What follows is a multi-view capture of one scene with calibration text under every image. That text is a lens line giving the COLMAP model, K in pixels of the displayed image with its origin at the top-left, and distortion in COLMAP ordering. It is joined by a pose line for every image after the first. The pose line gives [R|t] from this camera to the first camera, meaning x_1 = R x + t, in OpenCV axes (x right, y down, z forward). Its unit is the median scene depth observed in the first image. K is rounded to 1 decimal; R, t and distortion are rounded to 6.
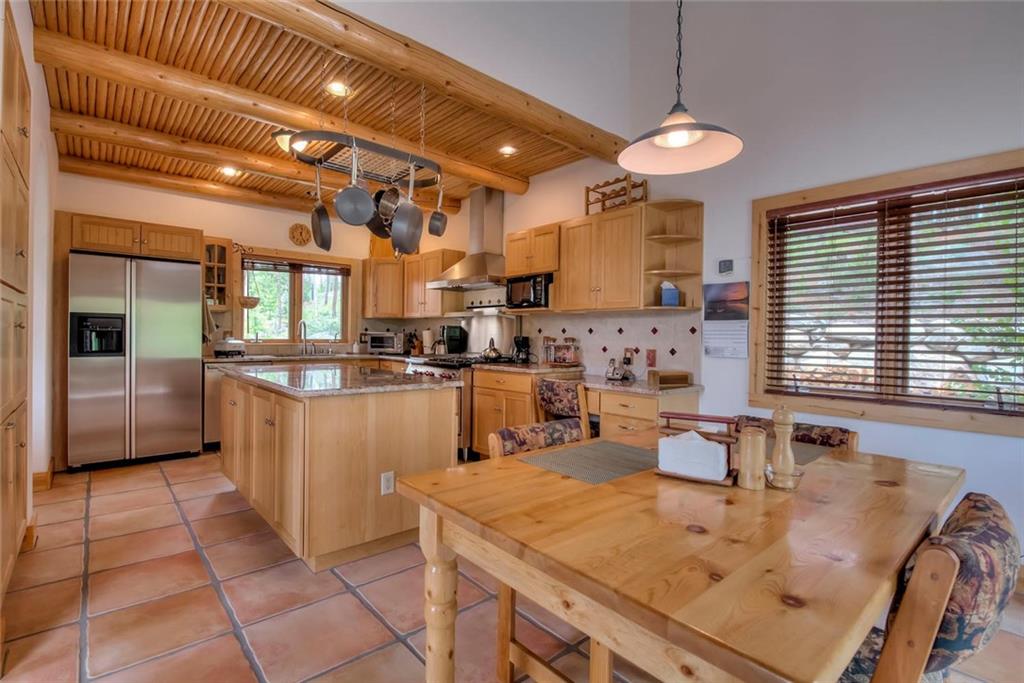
lens RADIAL K [[463.1, 0, 509.1], [0, 463.1, 338.5], [0, 0, 1]] dist [-0.013990, -0.001616]
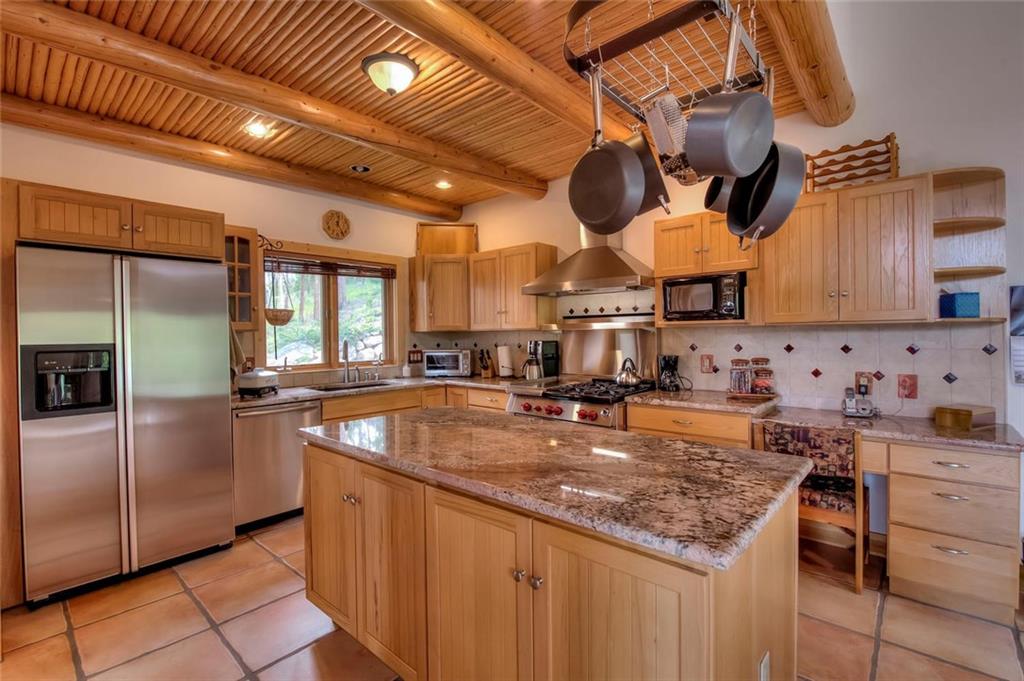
lens RADIAL K [[454.4, 0, 511.8], [0, 454.4, 338.3], [0, 0, 1]] dist [-0.015811, -0.000738]
pose [[0.993143, -0.026294, 0.113909, -0.309130], [0.026121, 0.999654, 0.003011, -0.040957], [-0.113949, -0.000015, 0.993487, 0.276083]]
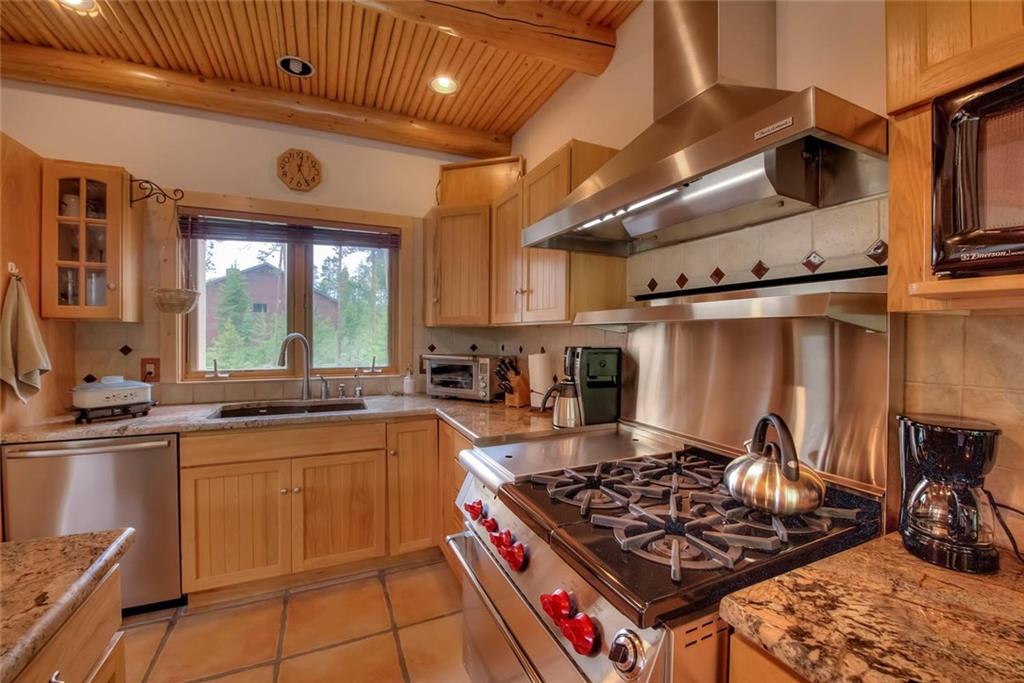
lens RADIAL K [[413.6, 0, 515.2], [0, 413.6, 336.9], [0, 0, 1]] dist [-0.020880, -0.000687]
pose [[0.954815, -0.005227, -0.297154, -0.098768], [0.004971, 0.999986, -0.001614, -0.040796], [0.297158, 0.000064, 0.954828, 0.758277]]
